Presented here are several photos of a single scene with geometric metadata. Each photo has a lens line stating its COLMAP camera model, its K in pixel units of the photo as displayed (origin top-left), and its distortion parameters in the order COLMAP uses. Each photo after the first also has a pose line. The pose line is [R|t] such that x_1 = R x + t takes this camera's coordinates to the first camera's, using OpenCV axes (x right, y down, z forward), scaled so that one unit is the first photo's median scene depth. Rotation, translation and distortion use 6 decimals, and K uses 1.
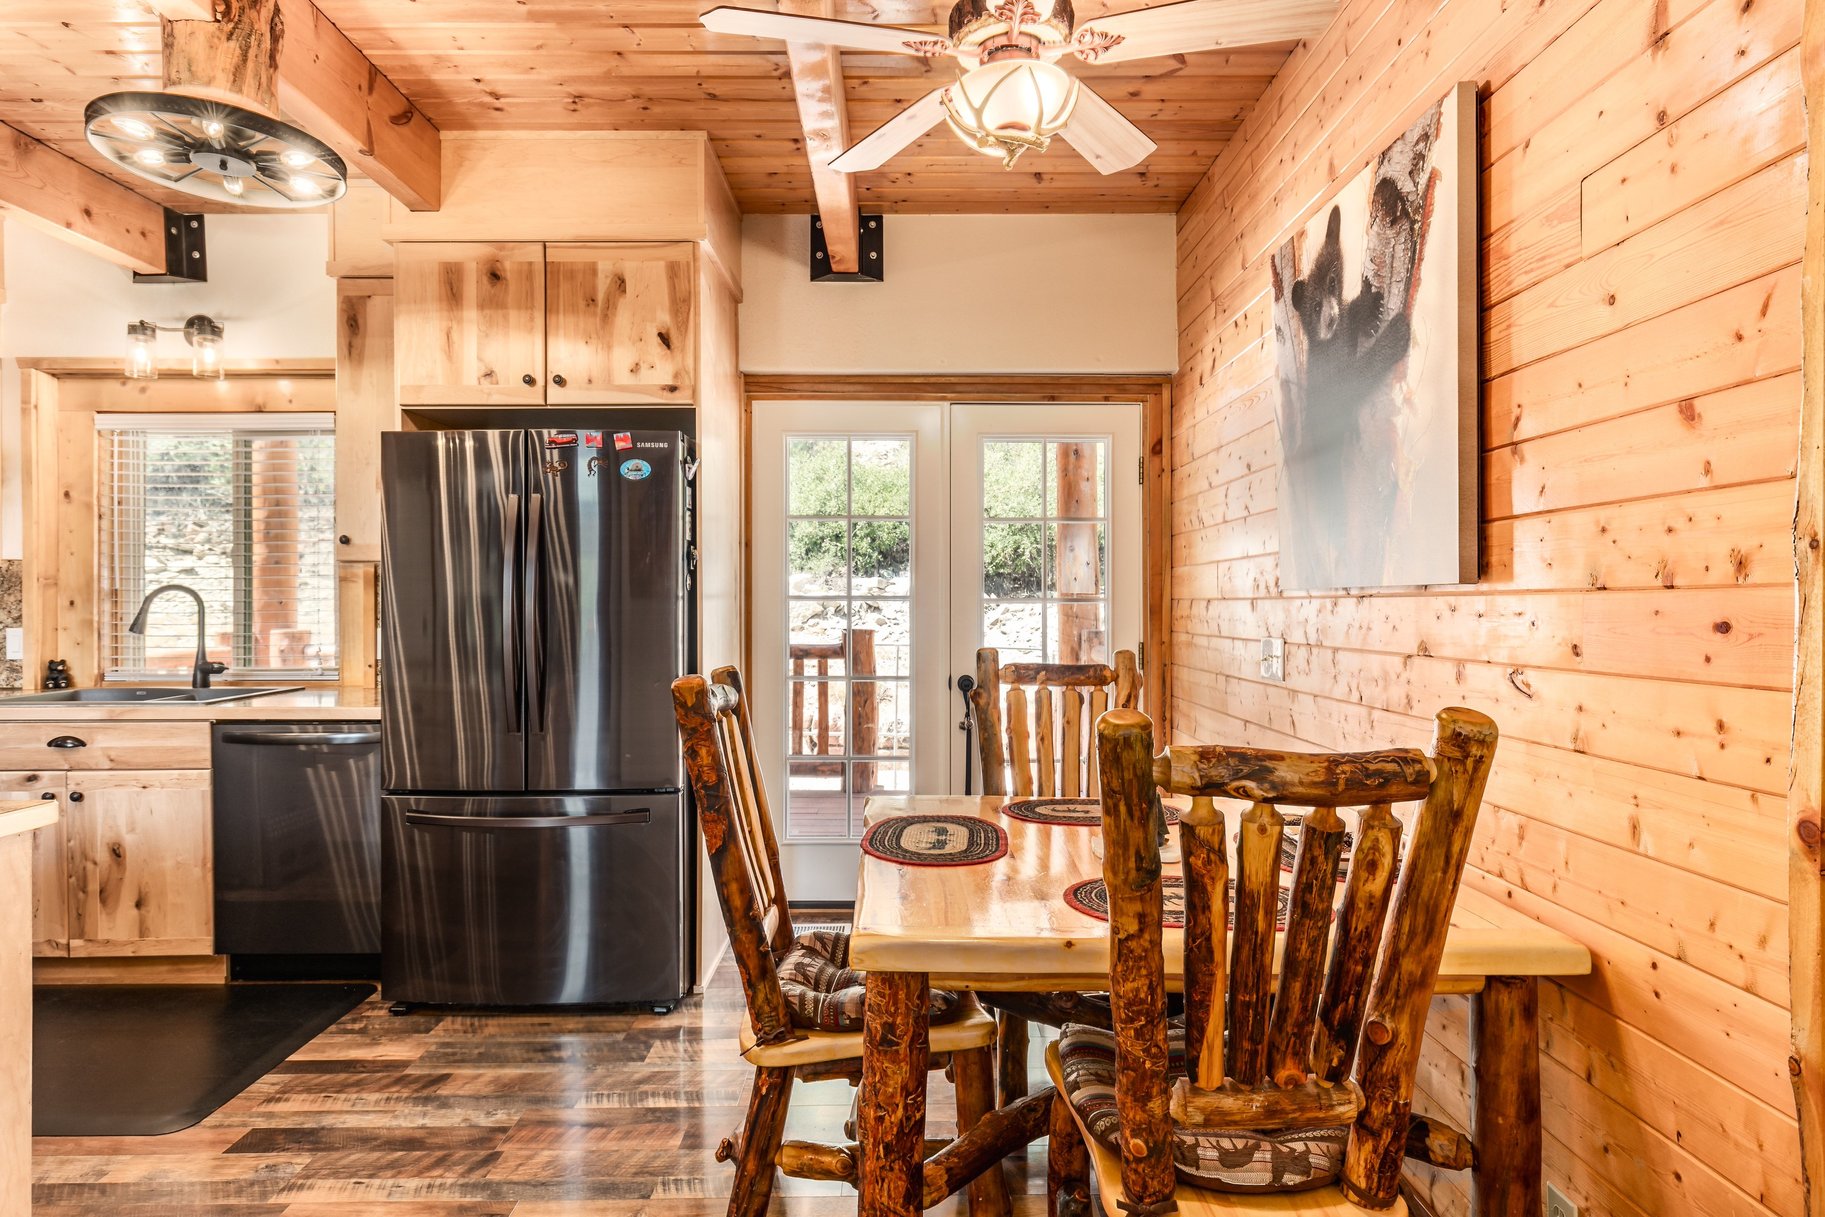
lens RADIAL K [[1004.2, 0, 910.3], [0, 1004.2, 606.5], [0, 0, 1]] dist [-0.005176, -0.000298]
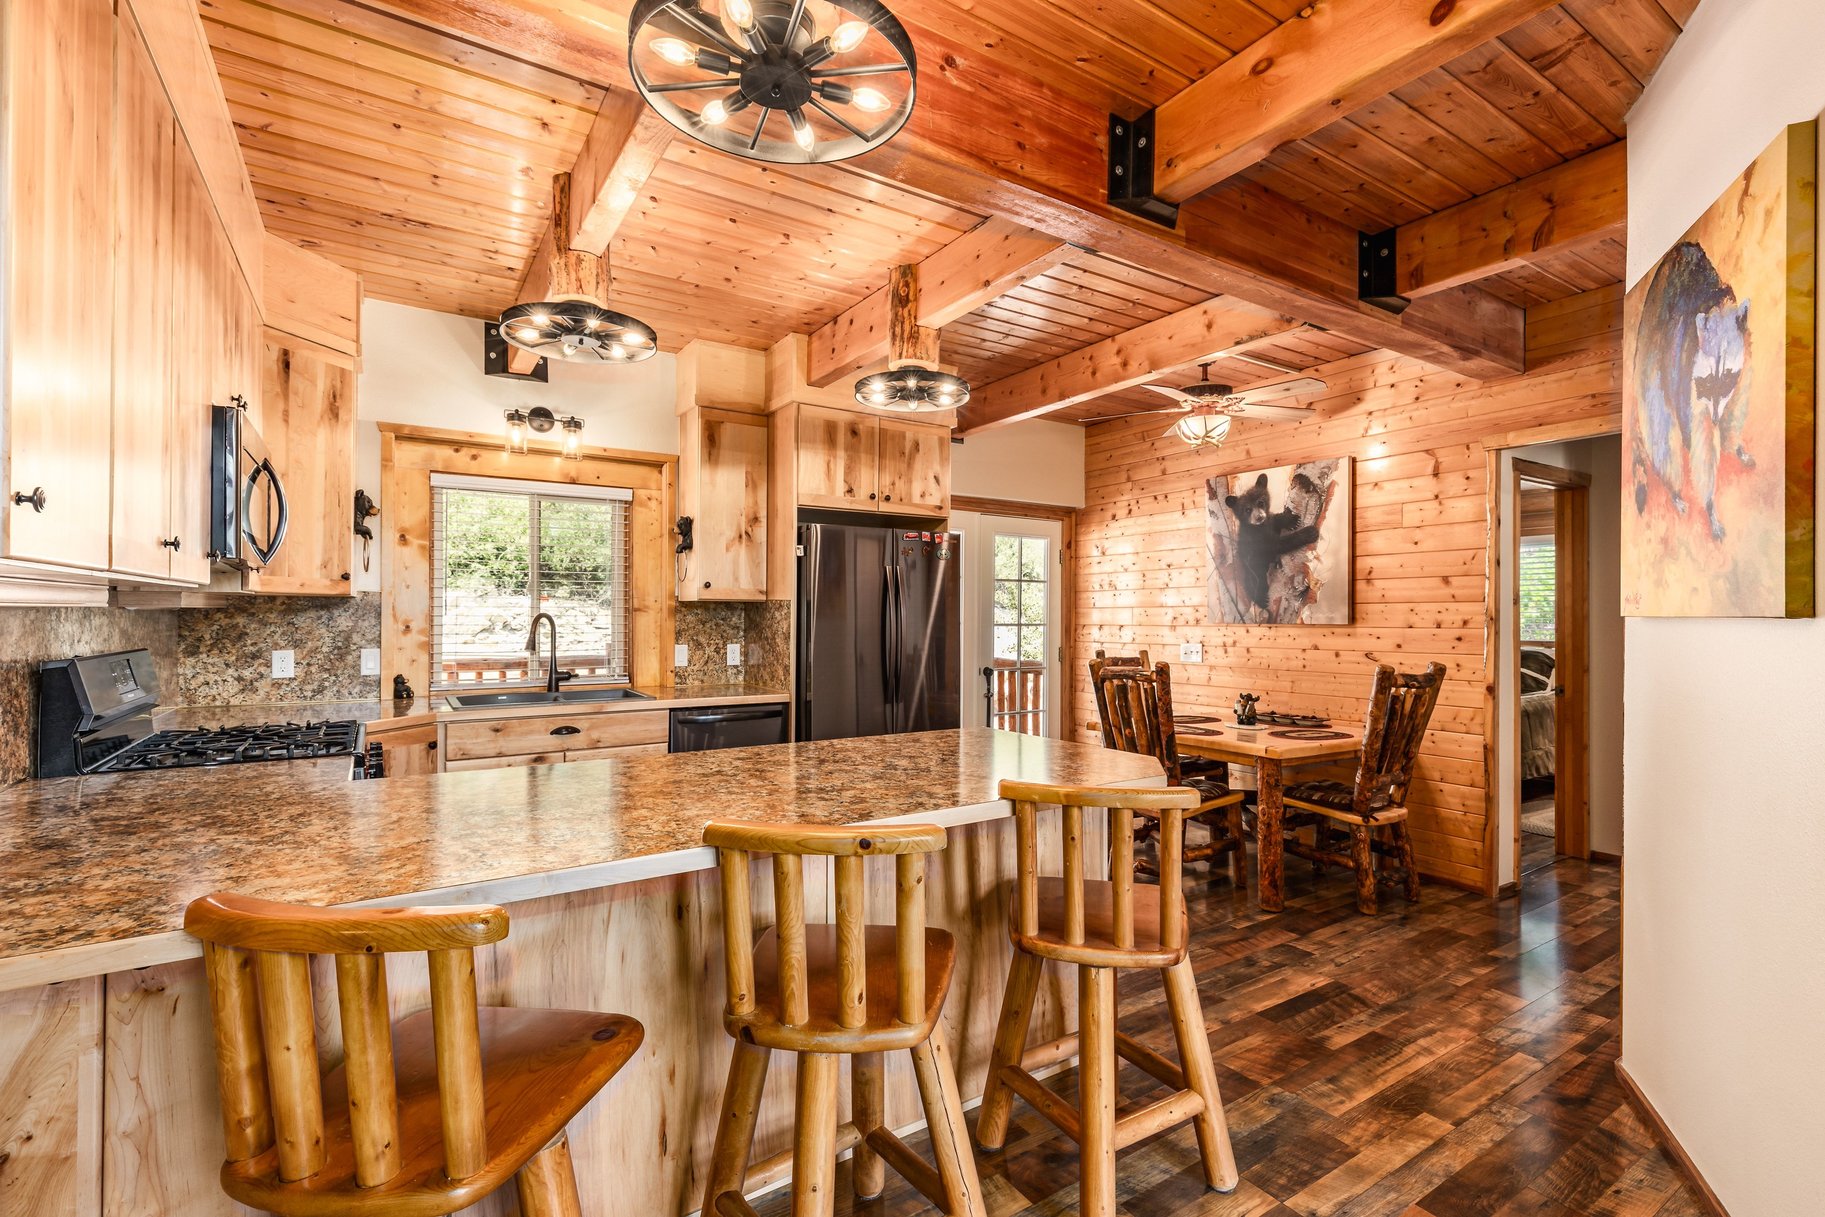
lens RADIAL K [[825.3, 0, 914.0], [0, 825.3, 614.5], [0, 0, 1]] dist [-0.003590, -0.000809]
pose [[0.841103, 0.007158, 0.540828, -1.073295], [-0.003882, 0.999967, -0.007197, -0.017224], [-0.540861, 0.003954, 0.841103, -0.207160]]
